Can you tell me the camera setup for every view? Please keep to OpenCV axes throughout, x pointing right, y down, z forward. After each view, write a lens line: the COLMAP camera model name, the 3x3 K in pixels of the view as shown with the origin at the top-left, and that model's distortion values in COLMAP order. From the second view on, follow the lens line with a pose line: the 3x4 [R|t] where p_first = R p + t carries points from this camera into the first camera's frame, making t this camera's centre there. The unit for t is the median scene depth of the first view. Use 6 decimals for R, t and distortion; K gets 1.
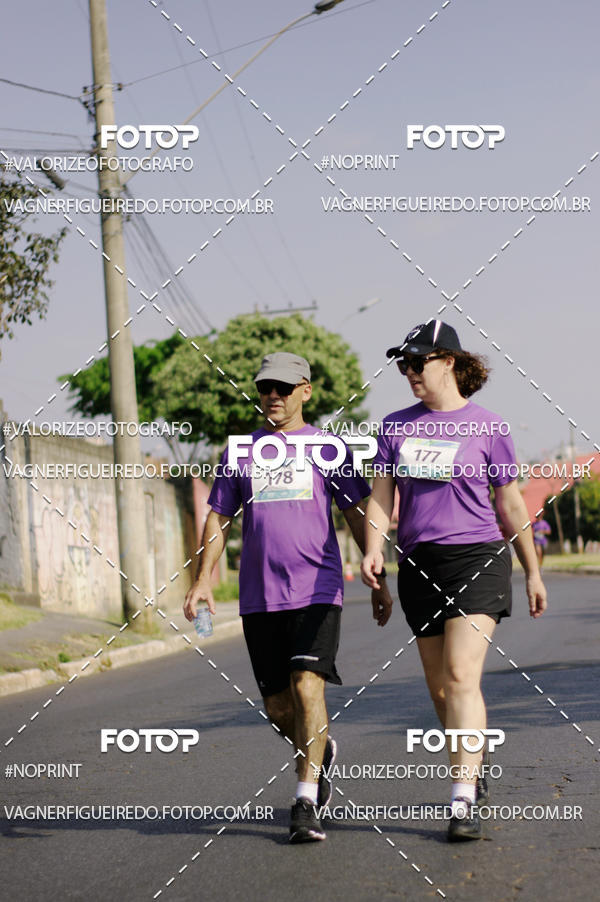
lens RADIAL K [[2243.8, 0, 300.0], [0, 2243.8, 451.0], [0, 0, 1]] dist [-0.035354, 0.036981]
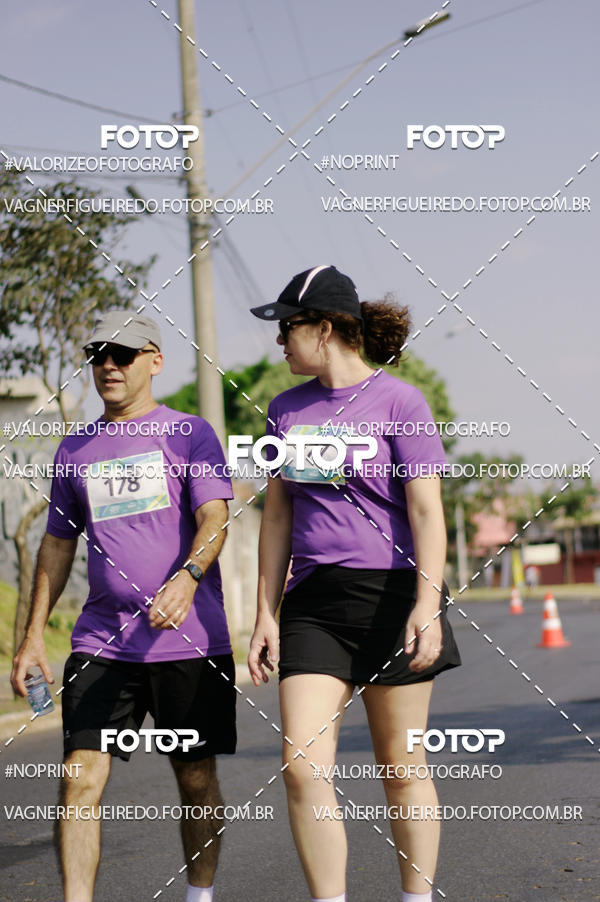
lens RADIAL K [[2250.3, 0, 303.2], [0, 2250.3, 435.8], [0, 0, 1]] dist [0.093433, -0.705010]
pose [[0.999272, 0.006070, -0.037677, 0.000589], [-0.006720, 0.999830, -0.017153, -0.000931], [0.037567, 0.017394, 0.999143, -0.005302]]
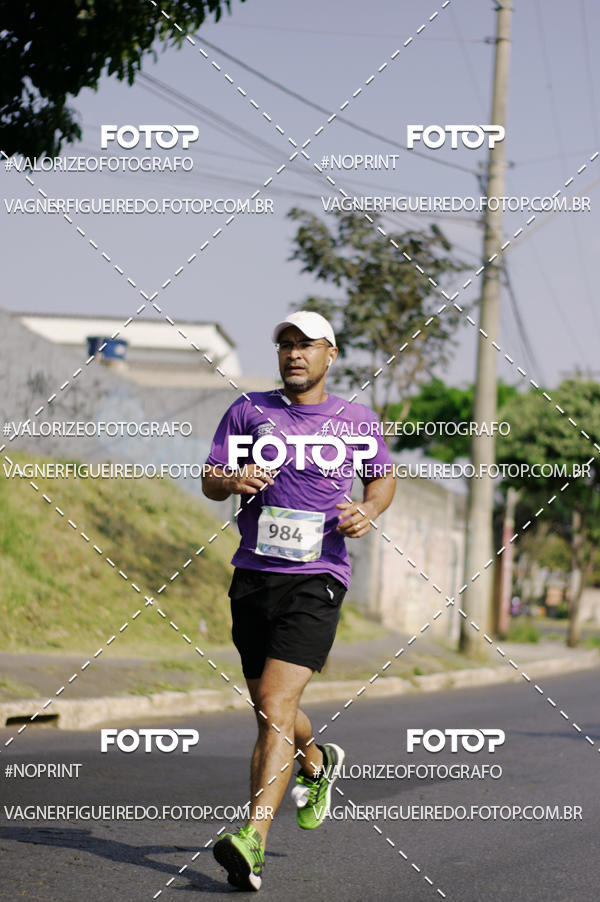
lens RADIAL K [[2392.3, 0, 300.0], [0, 2392.3, 451.0], [0, 0, 1]] dist [0.023550, -0.507157]
pose [[0.987842, 0.121527, -0.096955, -0.052898], [-0.122824, 0.992400, -0.007499, -0.001427], [0.095307, 0.019316, 0.995261, -0.177812]]
